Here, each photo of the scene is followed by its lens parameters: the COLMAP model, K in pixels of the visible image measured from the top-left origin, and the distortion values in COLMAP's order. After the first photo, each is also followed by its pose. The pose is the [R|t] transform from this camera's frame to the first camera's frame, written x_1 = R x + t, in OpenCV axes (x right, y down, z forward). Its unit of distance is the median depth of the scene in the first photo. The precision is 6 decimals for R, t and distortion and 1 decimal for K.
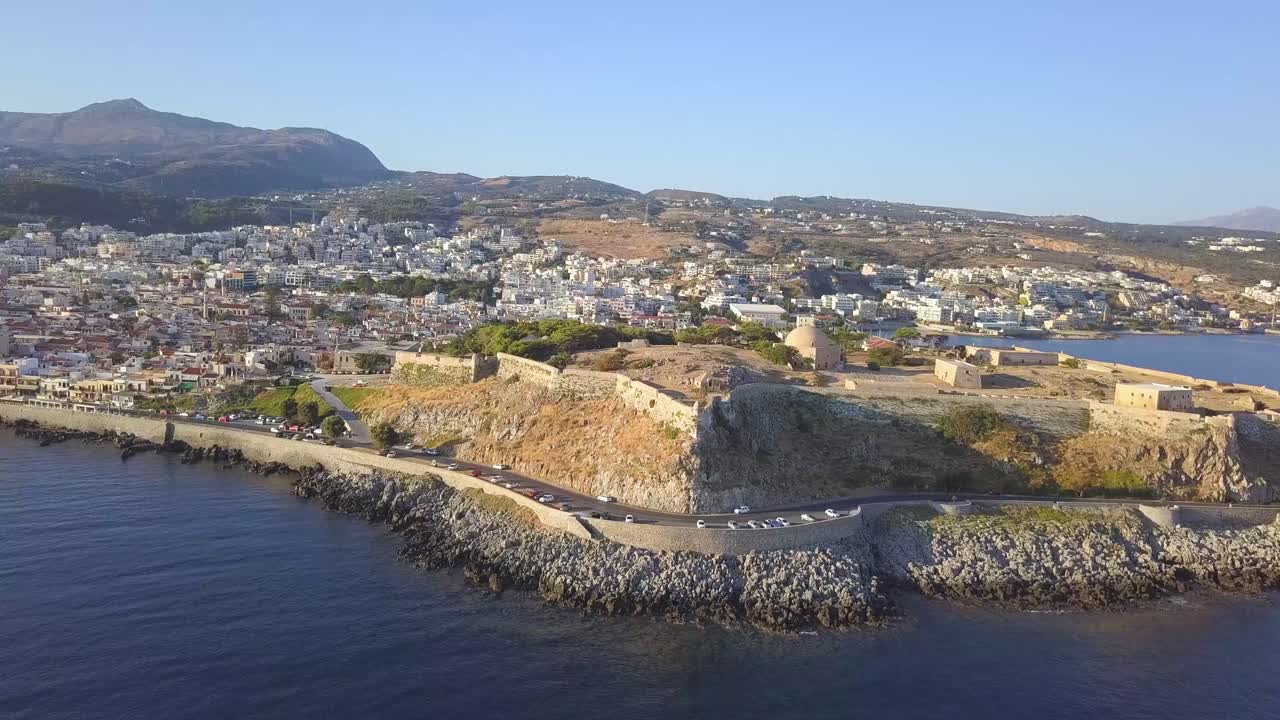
lens RADIAL K [[946.7, 0, 640.0], [0, 946.7, 360.0], [0, 0, 1]] dist [-0.002071, -0.002647]
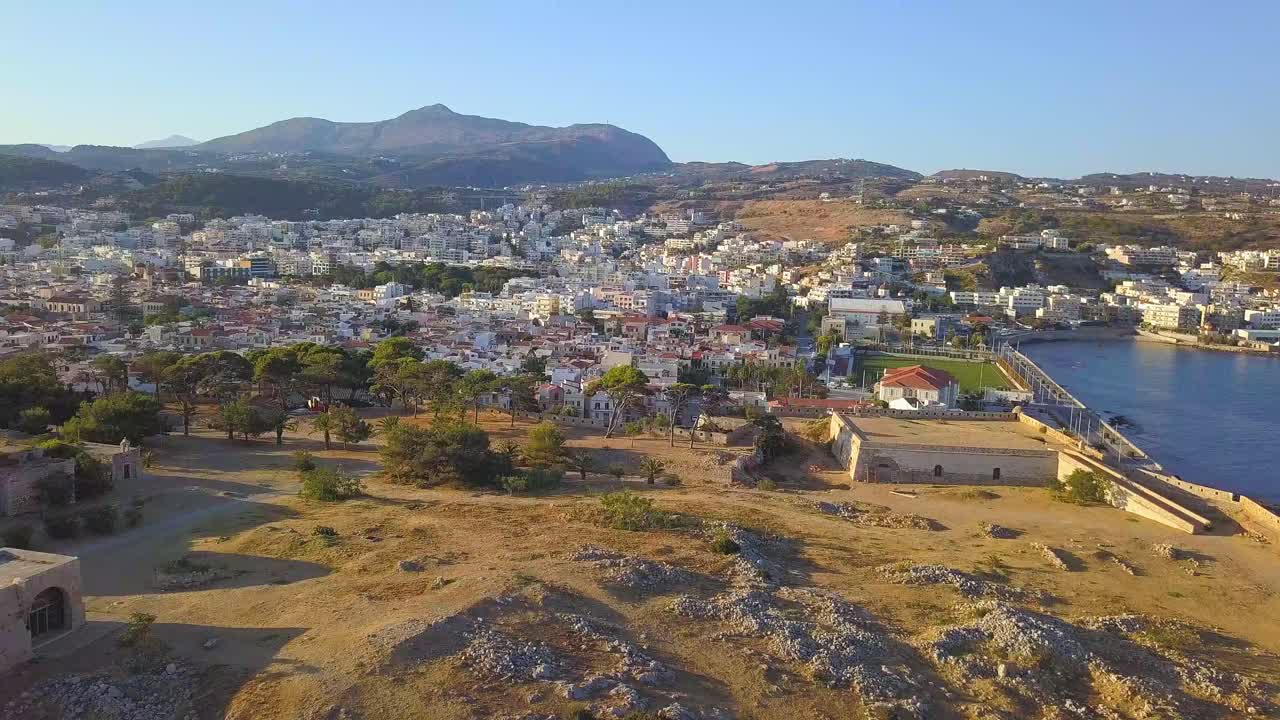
lens RADIAL K [[987.4, 0, 640.0], [0, 987.4, 360.0], [0, 0, 1]] dist [-0.031138, -0.000724]
pose [[0.956195, 0.021014, -0.291975, 0.114643], [-0.020207, 0.999779, 0.005779, -0.010556], [0.292032, 0.000374, 0.956408, 0.181308]]
